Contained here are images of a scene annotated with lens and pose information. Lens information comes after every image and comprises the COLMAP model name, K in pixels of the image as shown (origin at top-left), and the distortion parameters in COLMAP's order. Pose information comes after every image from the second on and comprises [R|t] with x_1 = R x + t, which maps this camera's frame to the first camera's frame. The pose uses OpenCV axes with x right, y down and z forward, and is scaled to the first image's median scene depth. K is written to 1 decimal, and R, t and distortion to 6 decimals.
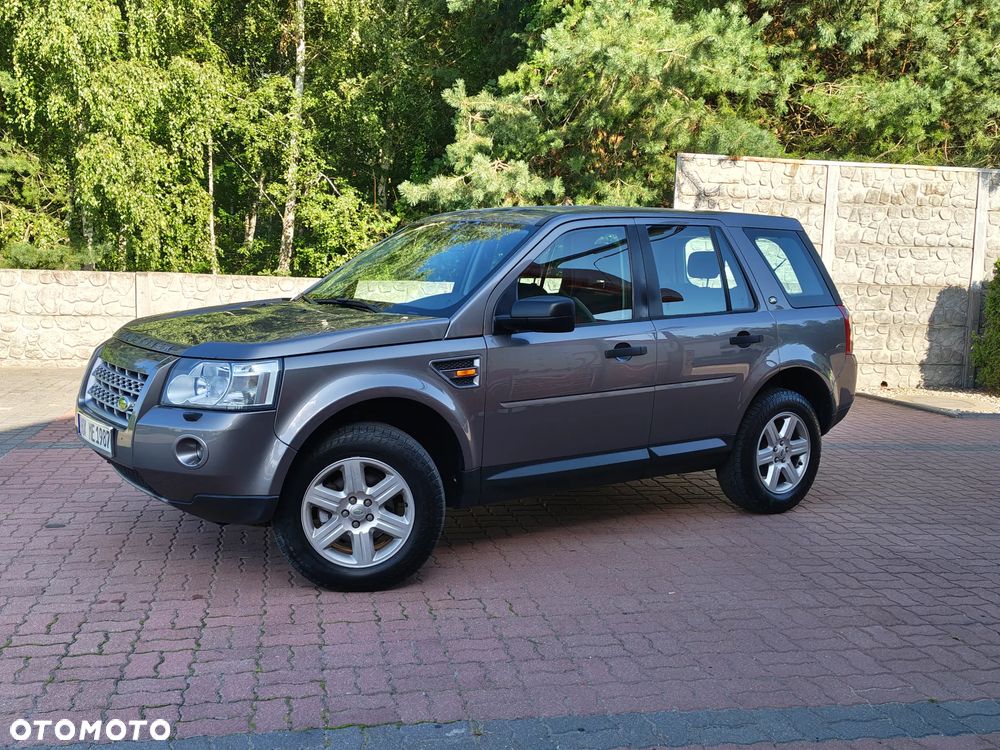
lens RADIAL K [[943.6, 0, 497.8], [0, 943.6, 355.1], [0, 0, 1]] dist [0.041903, -0.016733]
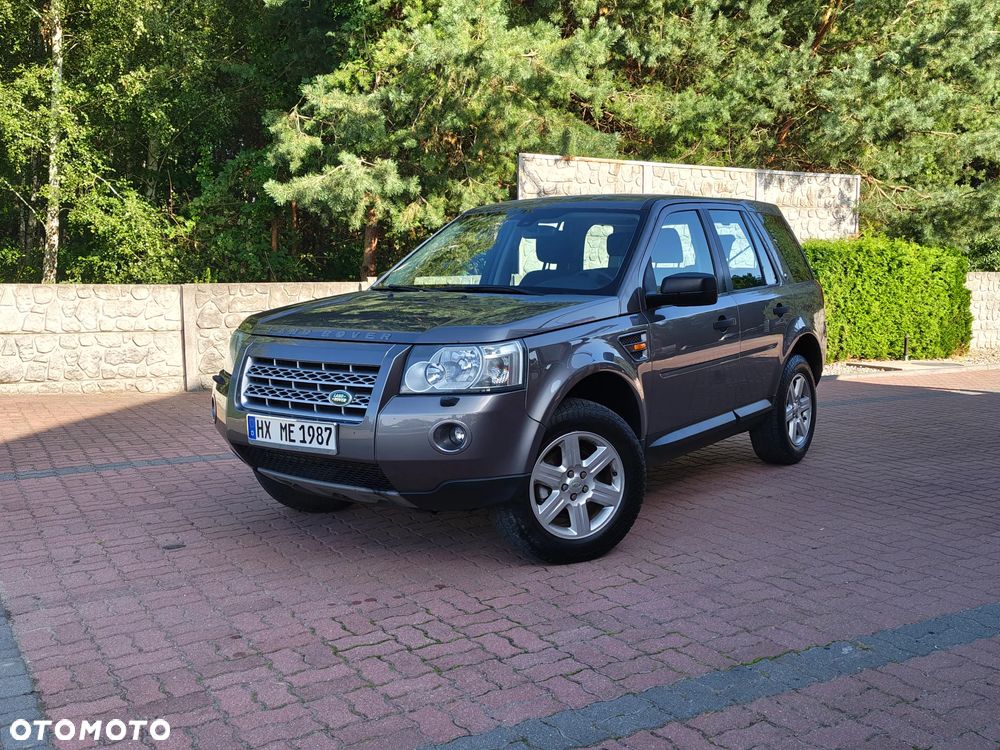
lens RADIAL K [[936.4, 0, 512.6], [0, 936.4, 358.5], [0, 0, 1]] dist [0.046441, -0.026740]
pose [[0.947723, -0.063175, 0.312779, -0.150325], [0.063547, 0.997938, 0.009015, 0.003959], [-0.312704, 0.011332, 0.949783, 0.012511]]
